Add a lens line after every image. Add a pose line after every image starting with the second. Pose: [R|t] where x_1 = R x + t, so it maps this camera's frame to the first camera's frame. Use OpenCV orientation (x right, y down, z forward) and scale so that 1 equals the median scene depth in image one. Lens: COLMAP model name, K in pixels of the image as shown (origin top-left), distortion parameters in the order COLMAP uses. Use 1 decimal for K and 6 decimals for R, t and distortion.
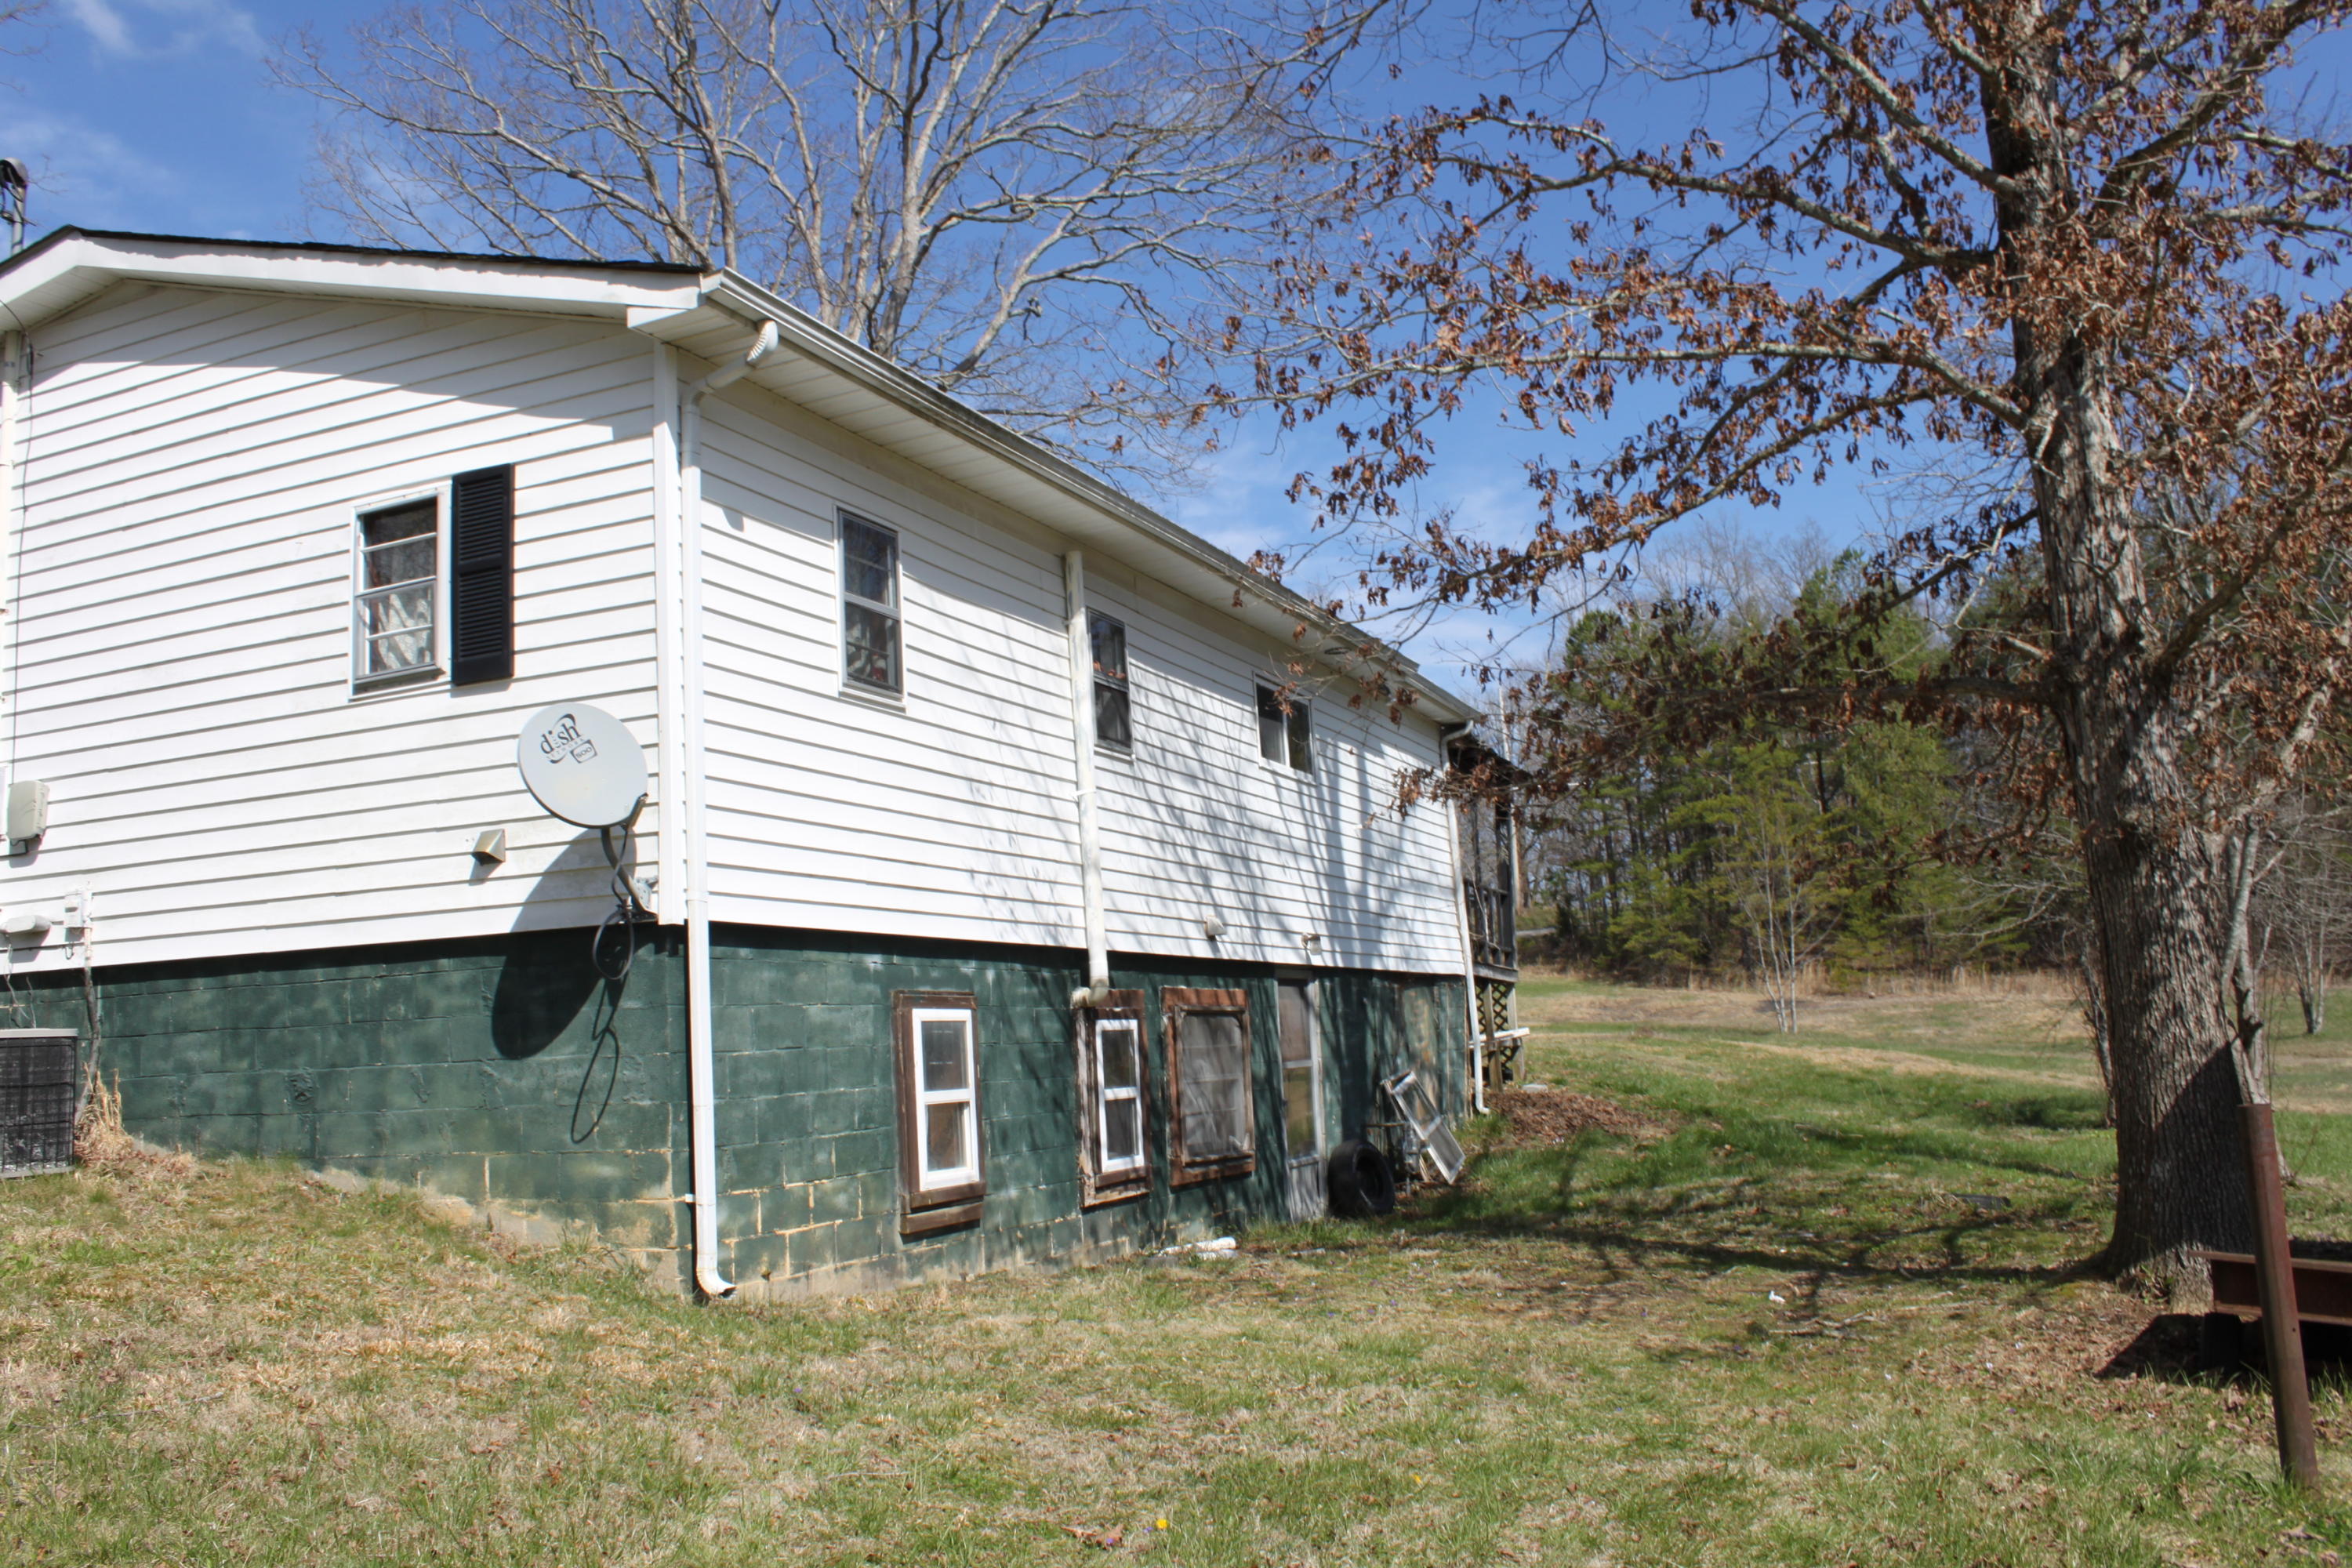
lens RADIAL K [[1978.3, 0, 1134.2], [0, 1978.3, 725.2], [0, 0, 1]] dist [-0.170795, 0.170957]
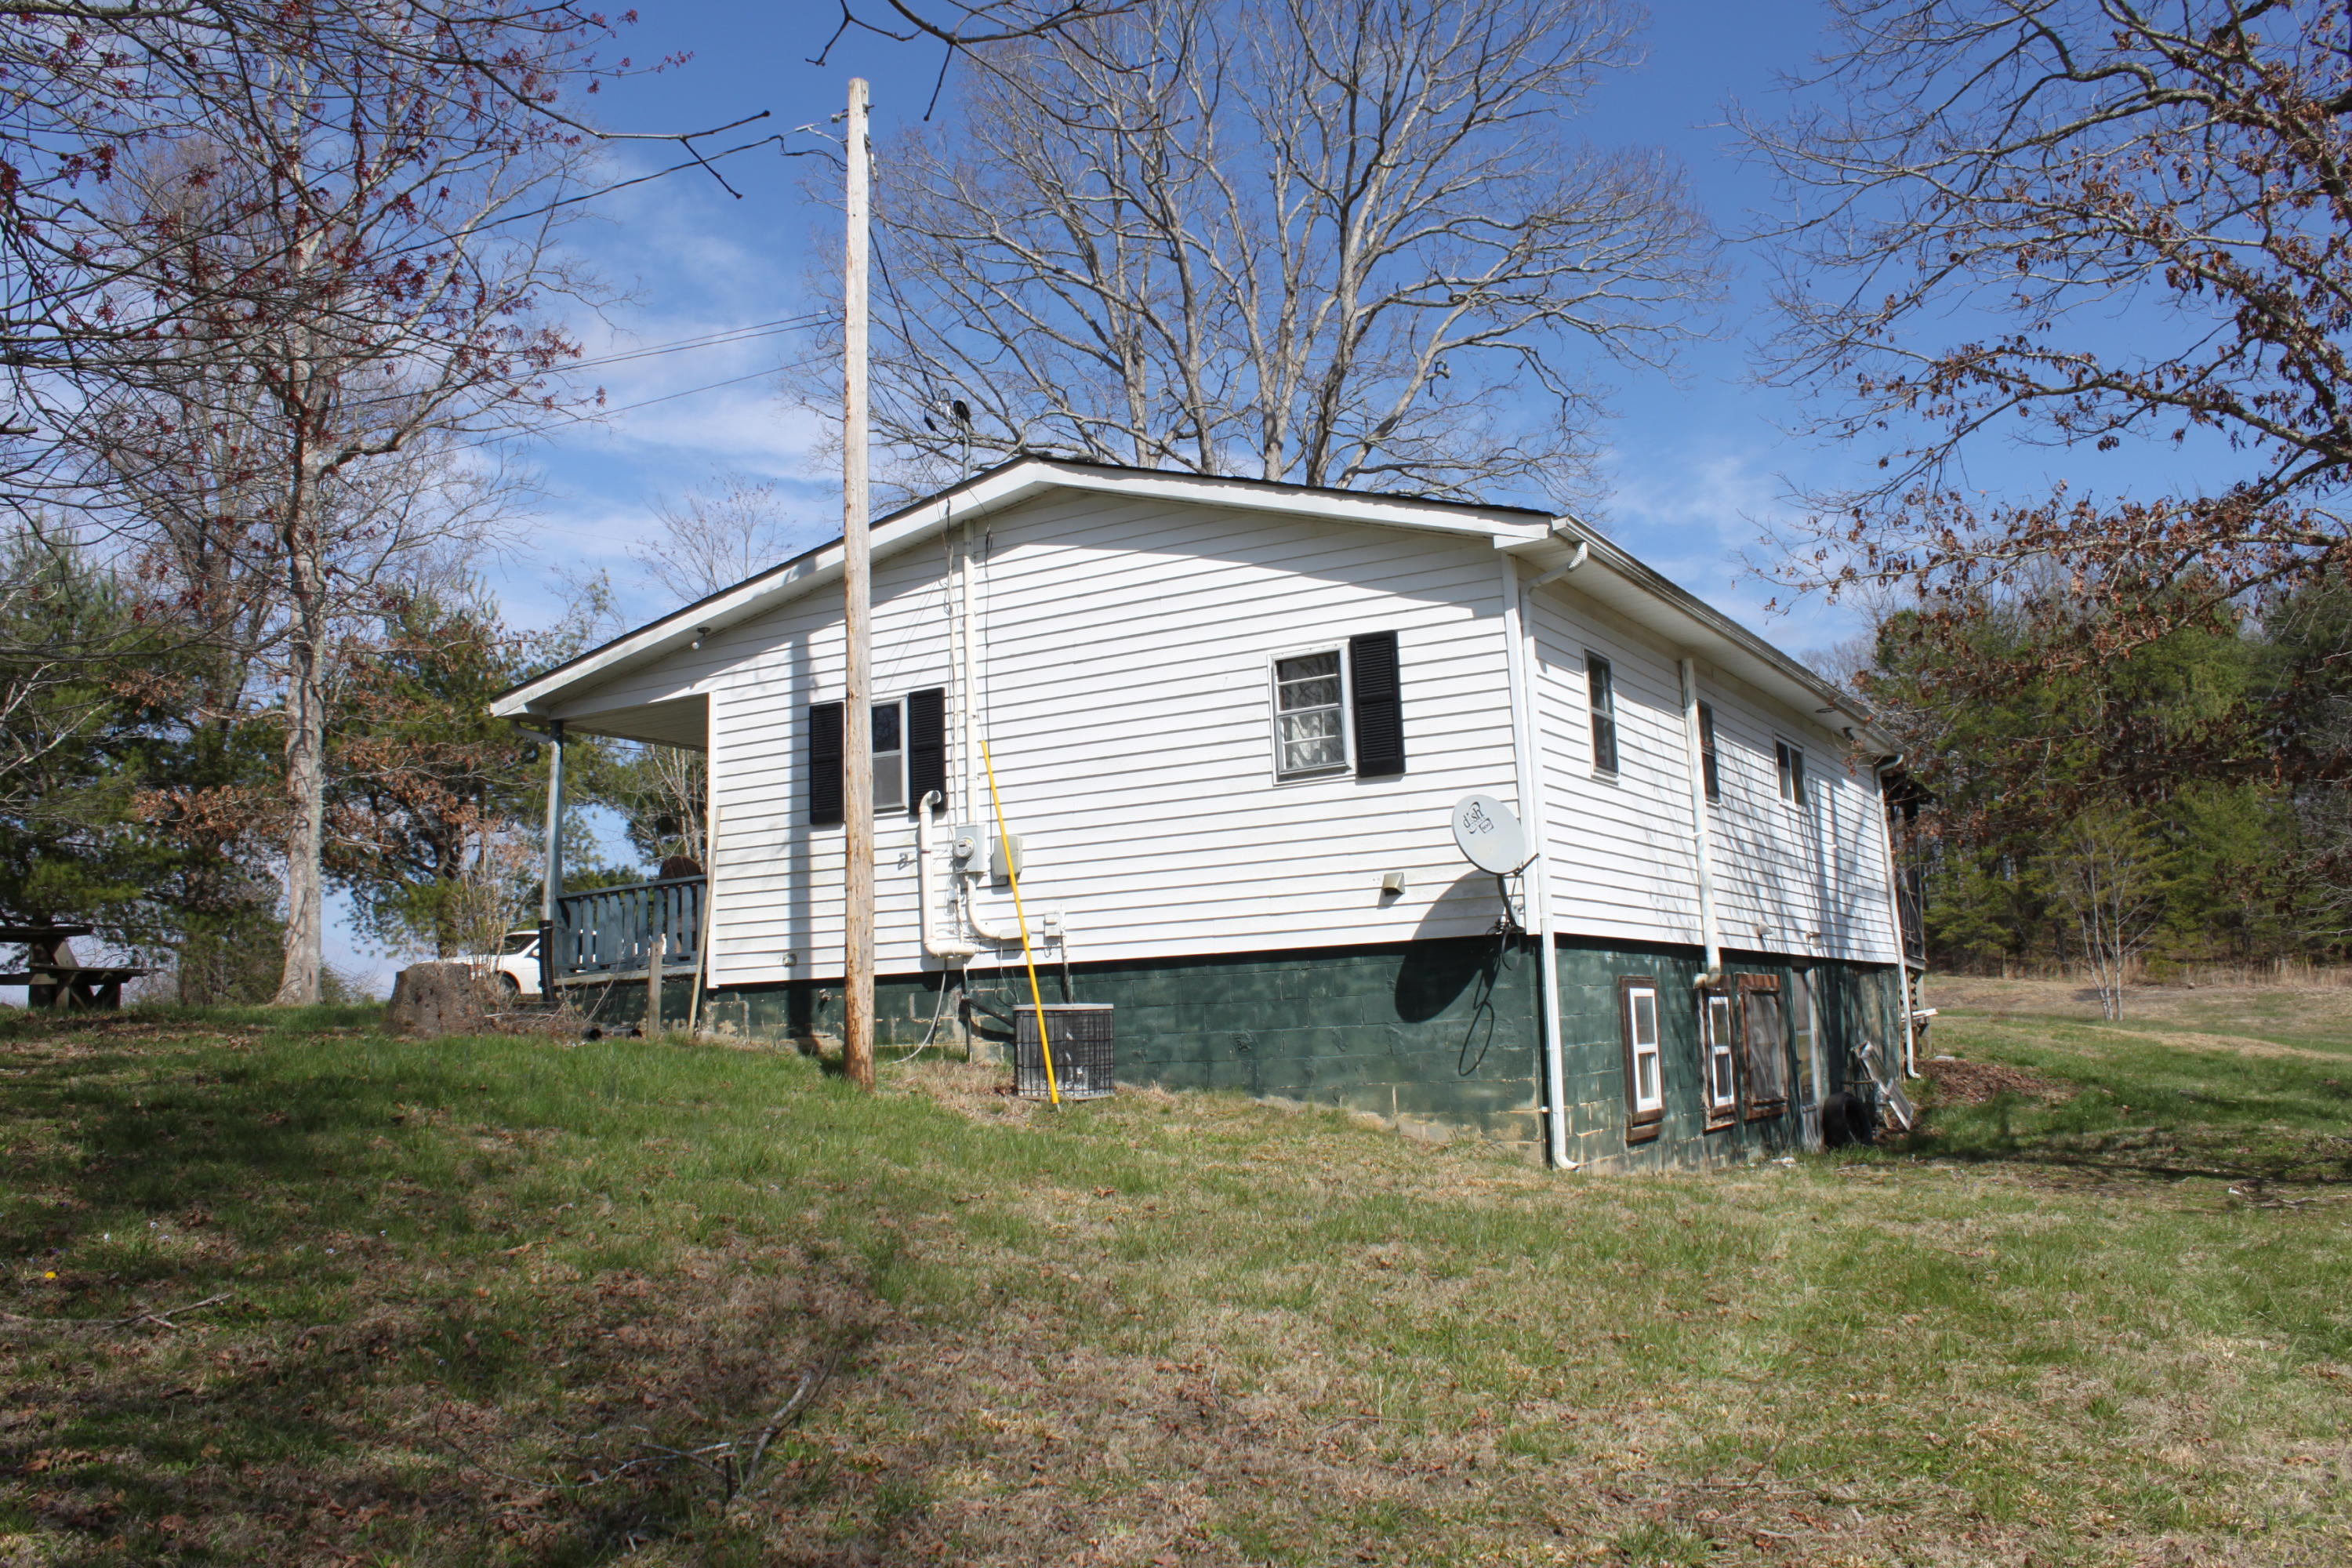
lens RADIAL K [[1946.4, 0, 1176.0], [0, 1946.4, 748.4], [0, 0, 1]] dist [-0.164357, 0.151730]
pose [[0.992474, -0.005851, -0.122314, -0.240485], [0.007945, 0.999830, 0.016641, -0.054526], [0.122196, -0.017488, 0.992352, -0.411293]]
